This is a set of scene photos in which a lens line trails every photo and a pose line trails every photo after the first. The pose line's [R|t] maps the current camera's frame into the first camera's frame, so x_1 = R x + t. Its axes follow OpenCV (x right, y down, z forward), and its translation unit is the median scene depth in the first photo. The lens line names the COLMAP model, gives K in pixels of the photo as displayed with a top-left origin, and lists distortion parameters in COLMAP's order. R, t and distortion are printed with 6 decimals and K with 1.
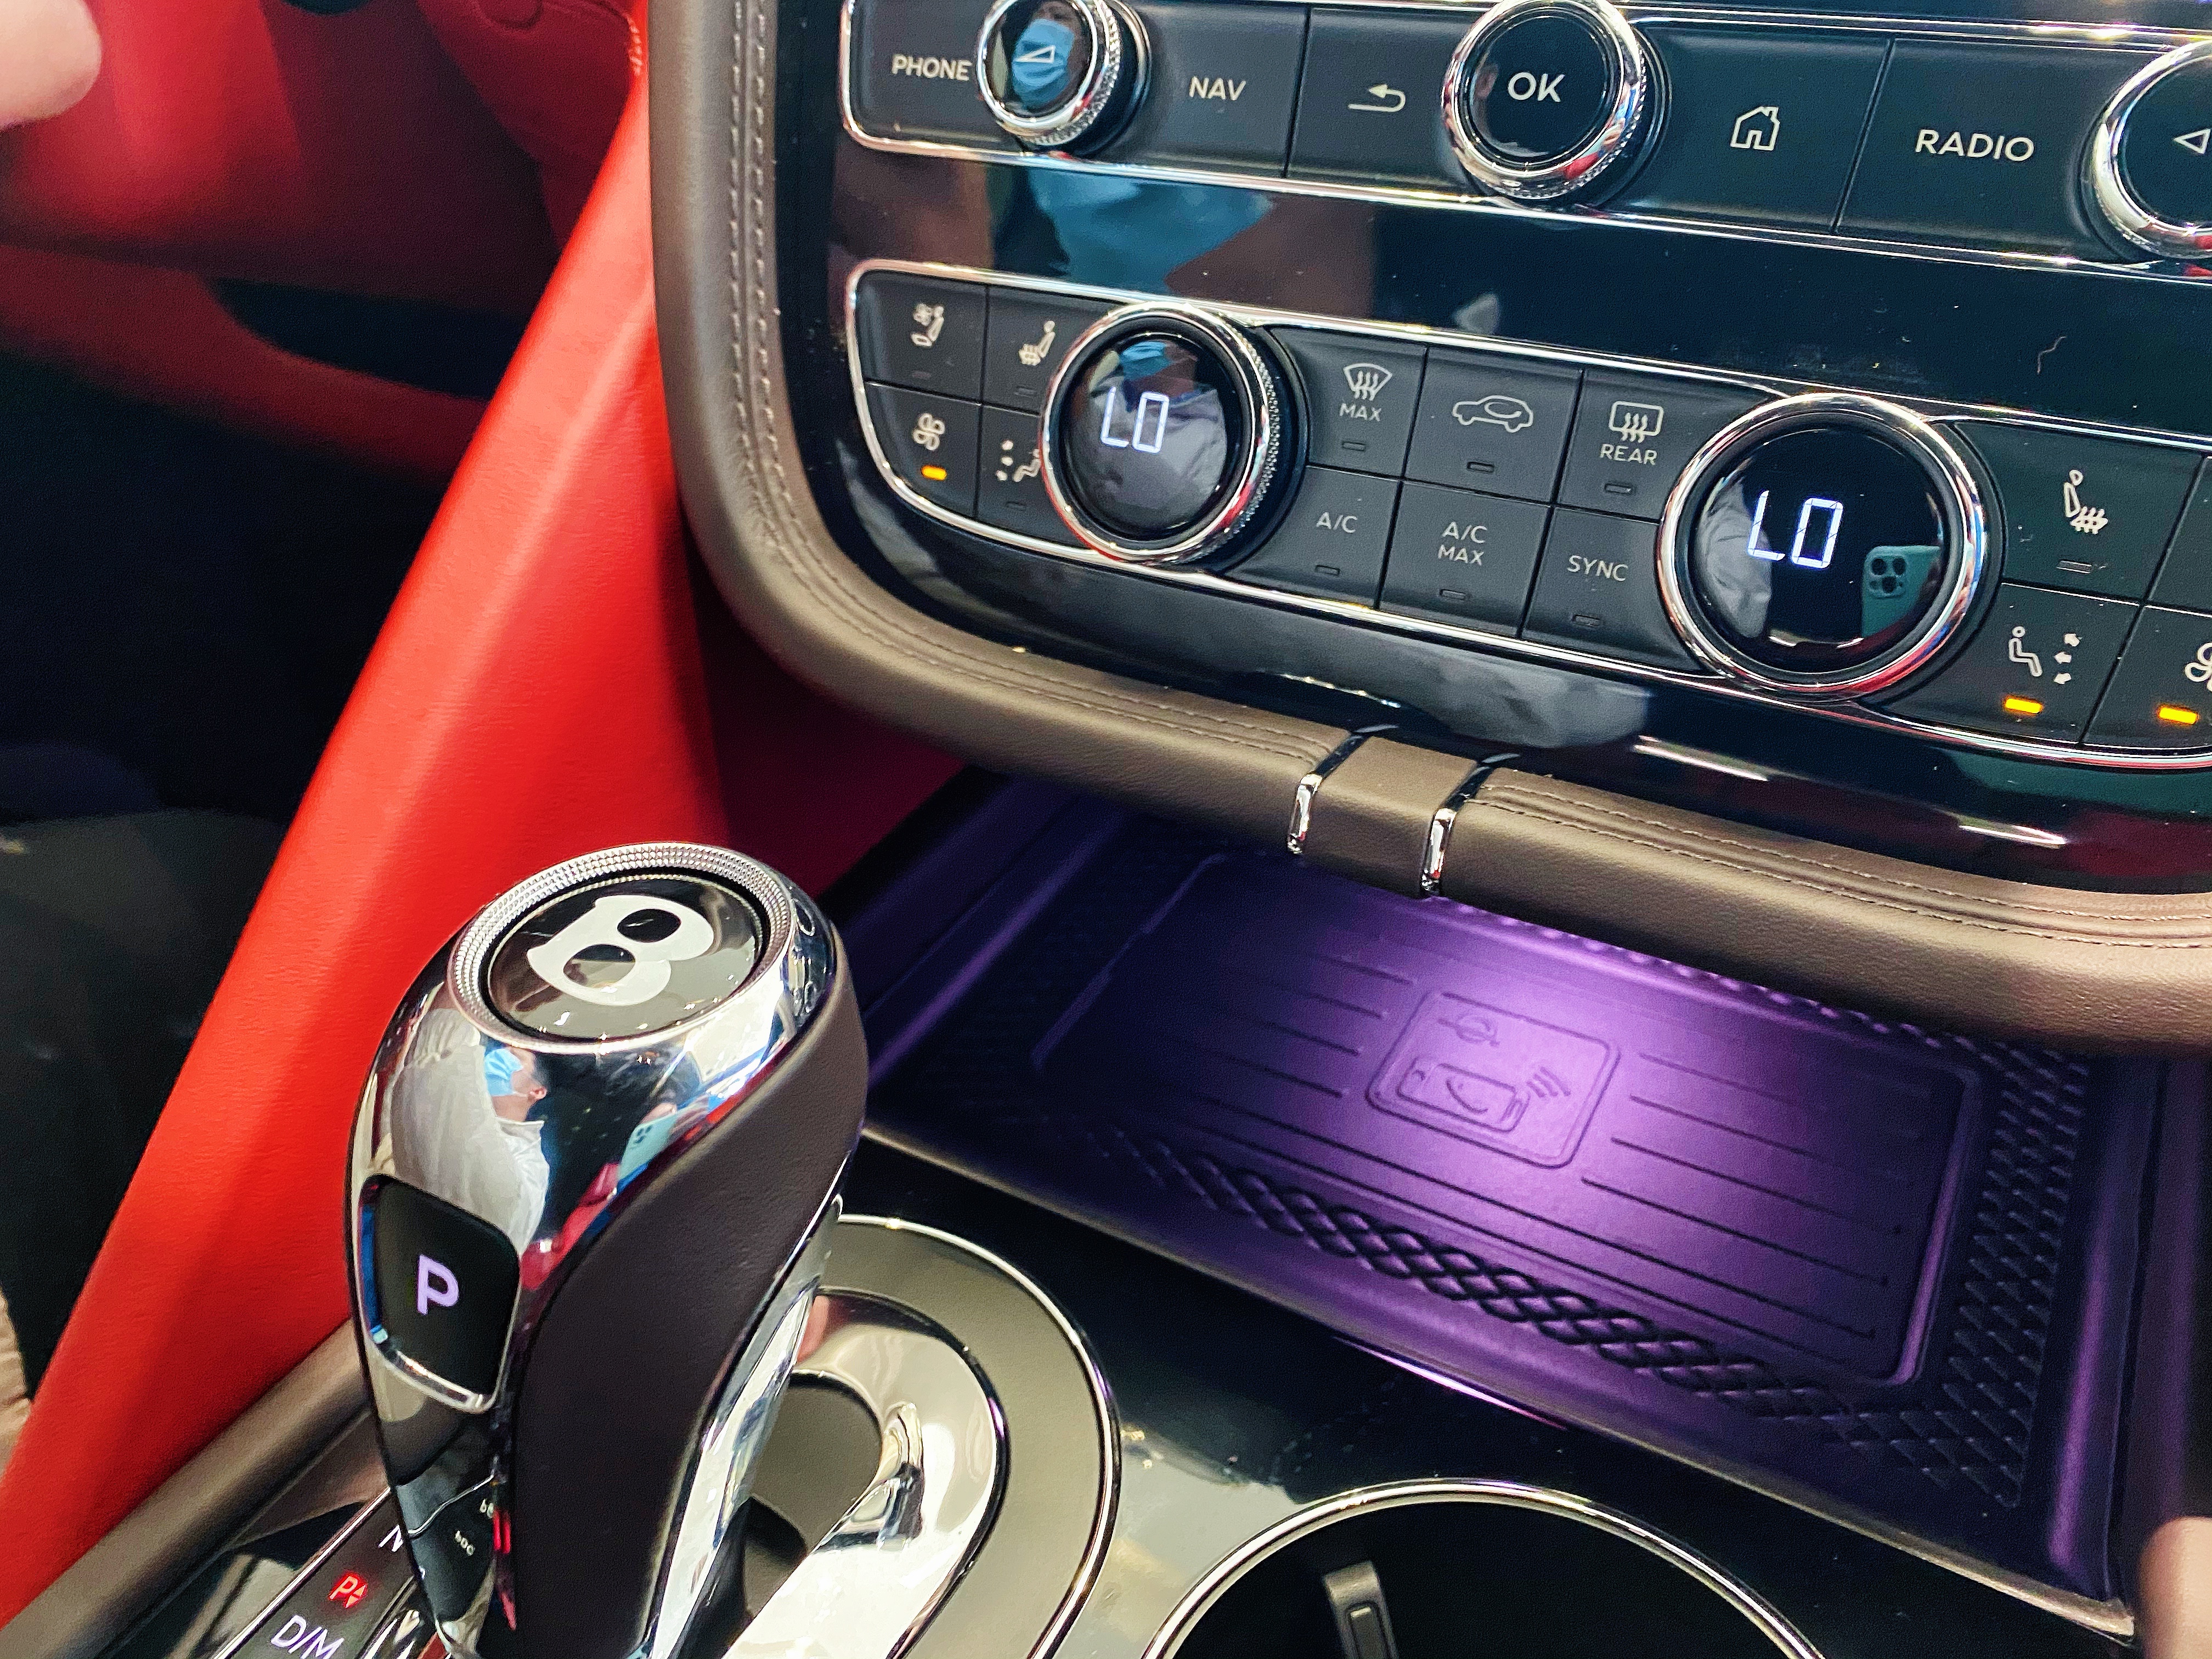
lens RADIAL K [[1724.3, 0, 1106.0], [0, 1724.3, 829.5], [0, 0, 1]] dist [0.003284, -0.000132]
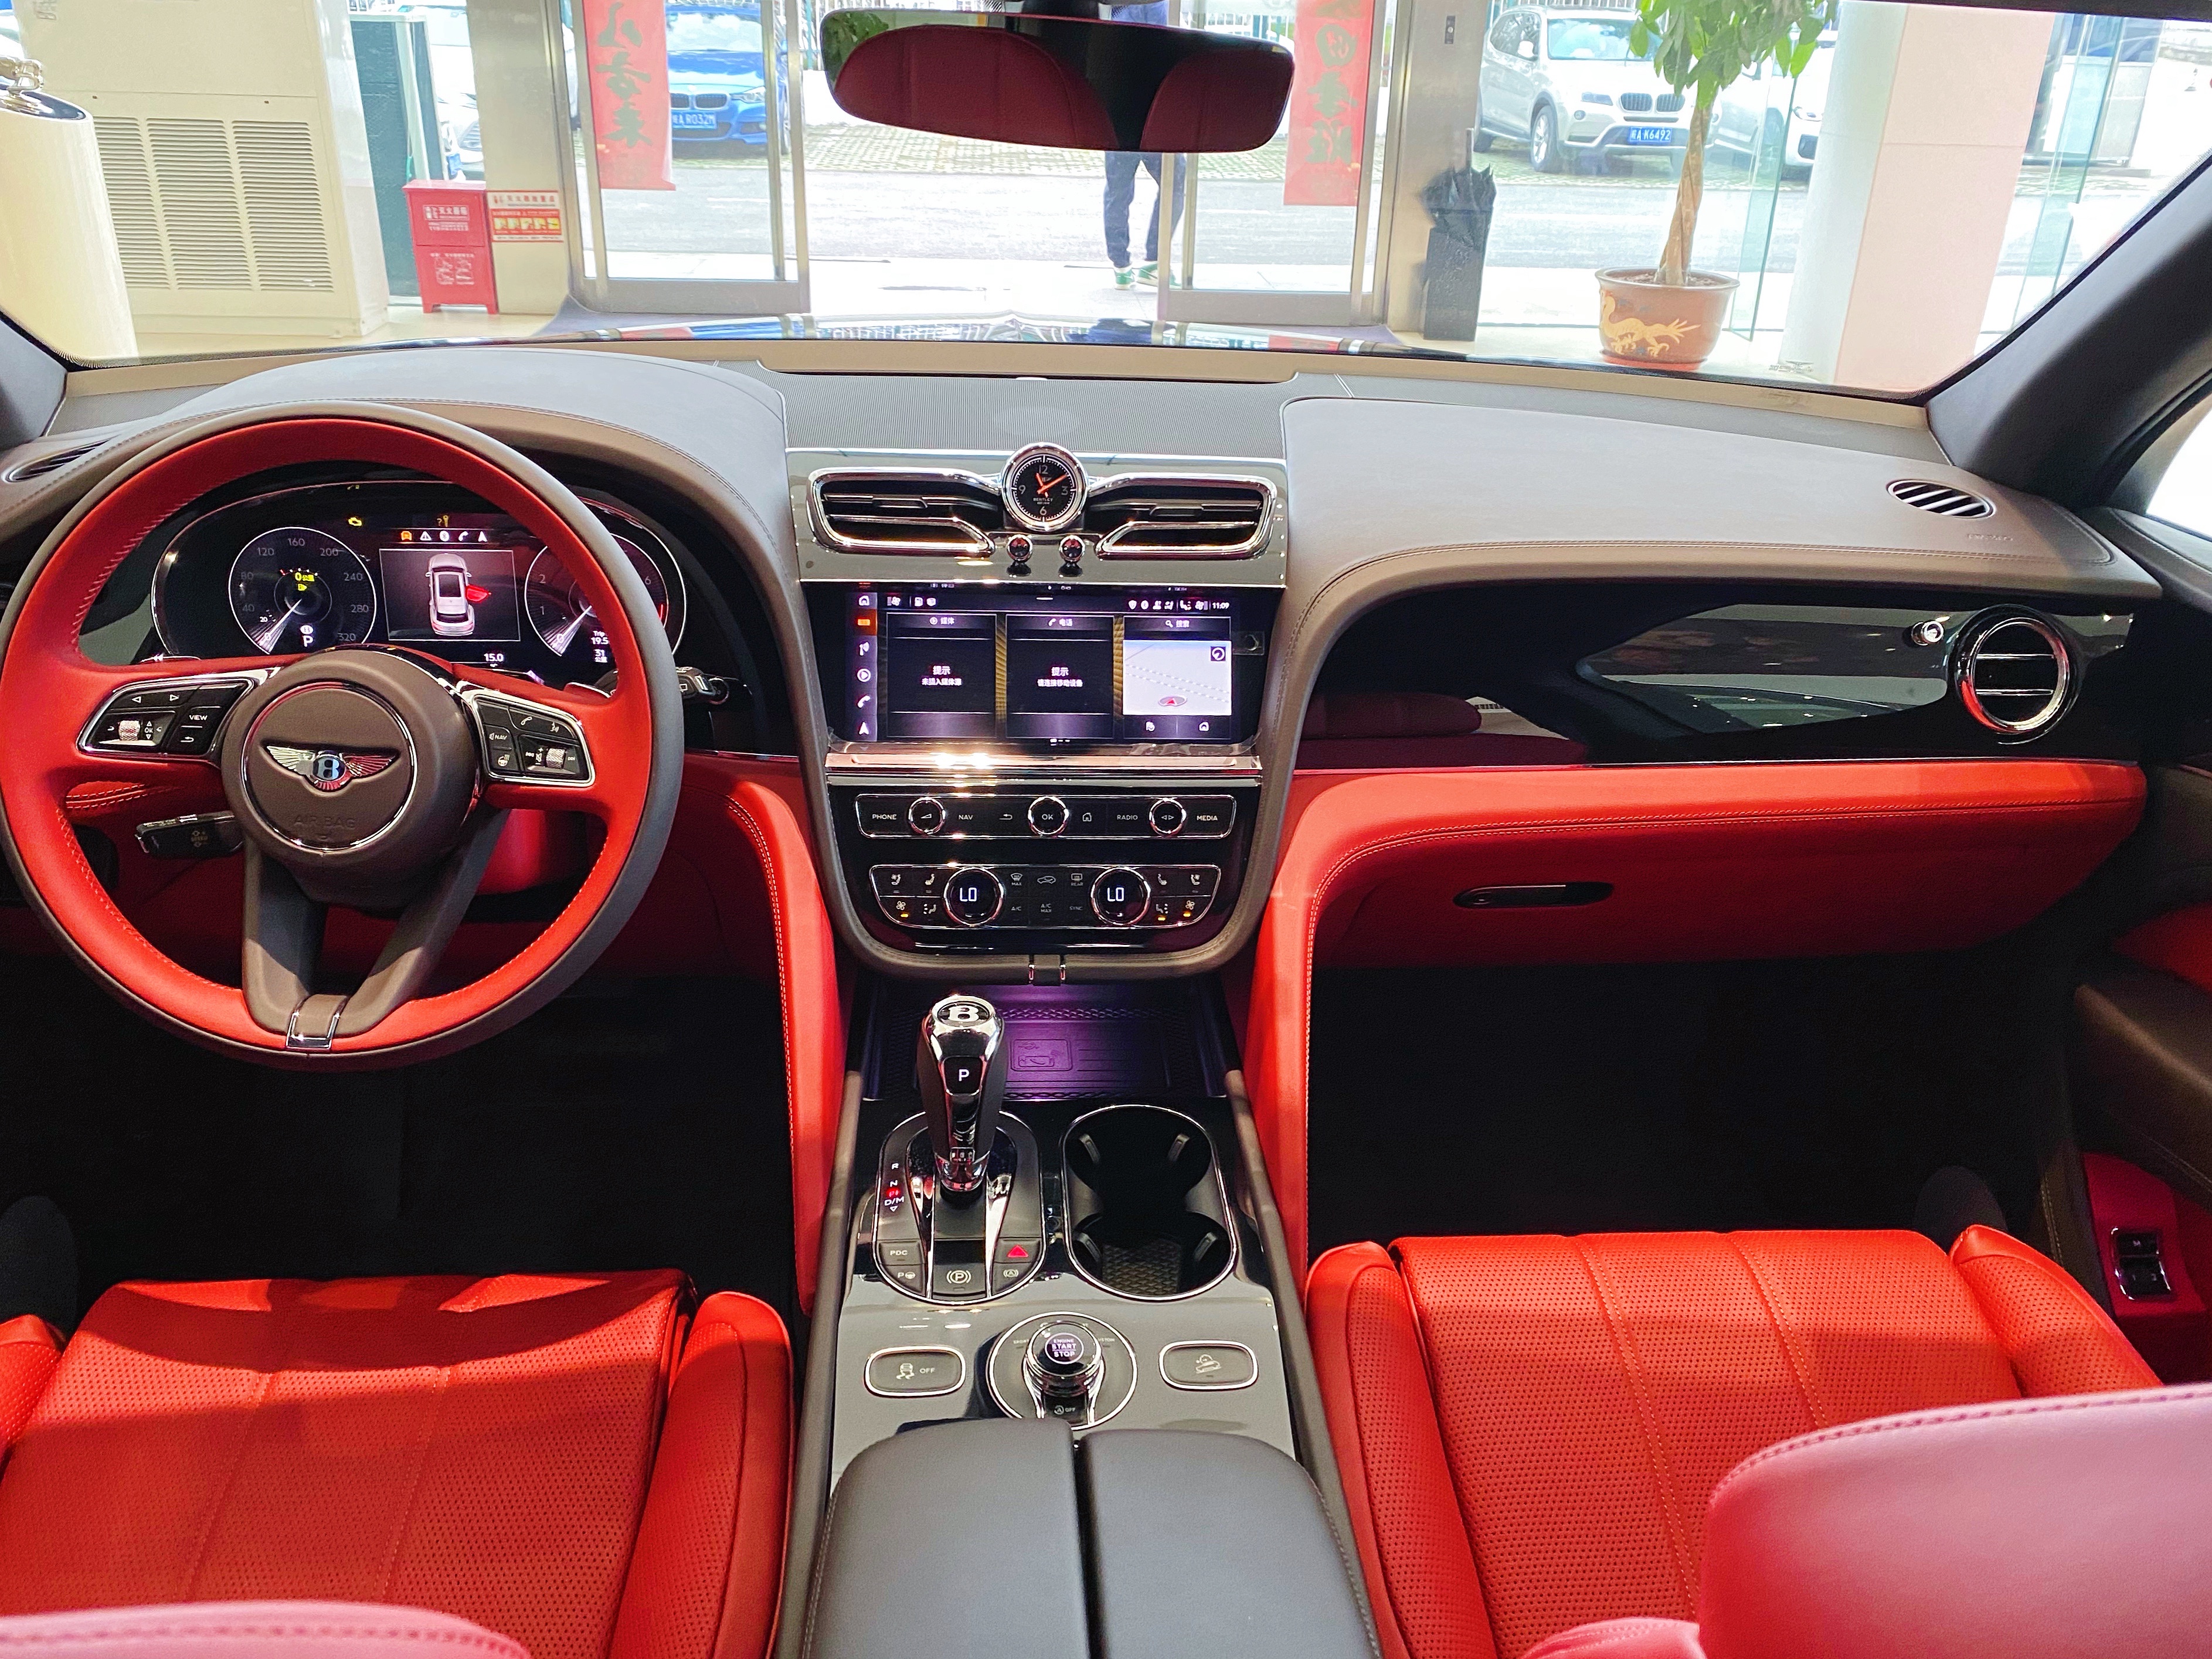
lens RADIAL K [[1724.2, 0, 1106.0], [0, 1724.2, 829.5], [0, 0, 1]] dist [0.003284, -0.000132]
pose [[0.833688, -0.167239, 0.526304, -2.192604], [0.257693, 0.960731, -0.102912, 0.154261], [-0.488426, 0.221421, 0.844046, -3.207092]]
